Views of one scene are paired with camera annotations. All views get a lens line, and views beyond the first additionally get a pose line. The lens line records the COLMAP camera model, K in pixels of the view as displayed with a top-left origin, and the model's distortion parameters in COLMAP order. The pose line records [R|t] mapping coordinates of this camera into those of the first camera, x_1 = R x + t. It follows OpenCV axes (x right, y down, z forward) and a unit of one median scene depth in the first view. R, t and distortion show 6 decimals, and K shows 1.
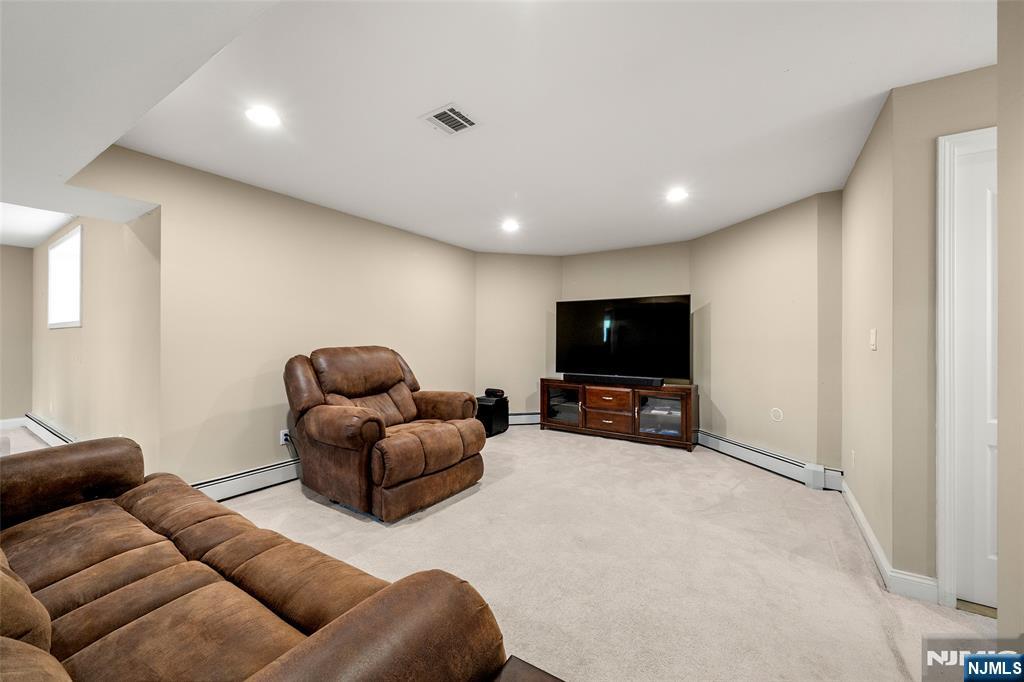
lens RADIAL K [[393.4, 0, 512.8], [0, 393.4, 337.4], [0, 0, 1]] dist [0.000321, 0.000015]
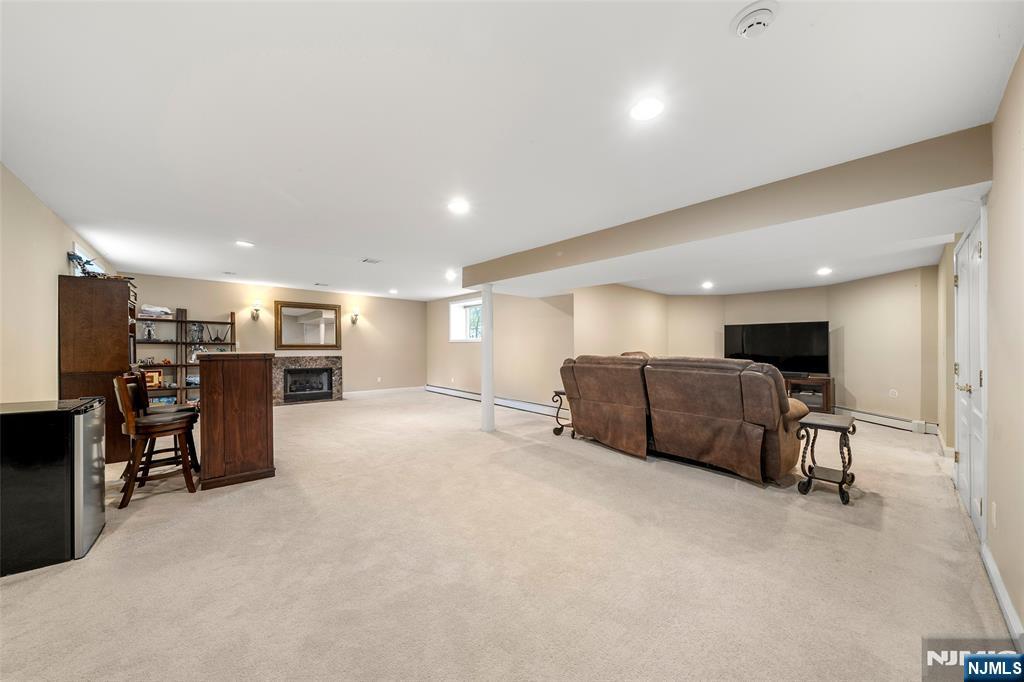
lens RADIAL K [[353.4, 0, 511.4], [0, 353.4, 348.6], [0, 0, 1]] dist [-0.002784, -0.000163]
pose [[0.965484, -0.002371, -0.260451, -0.425924], [0.003330, 0.999989, 0.003243, -0.005406], [0.260440, -0.003998, 0.965482, -0.727418]]
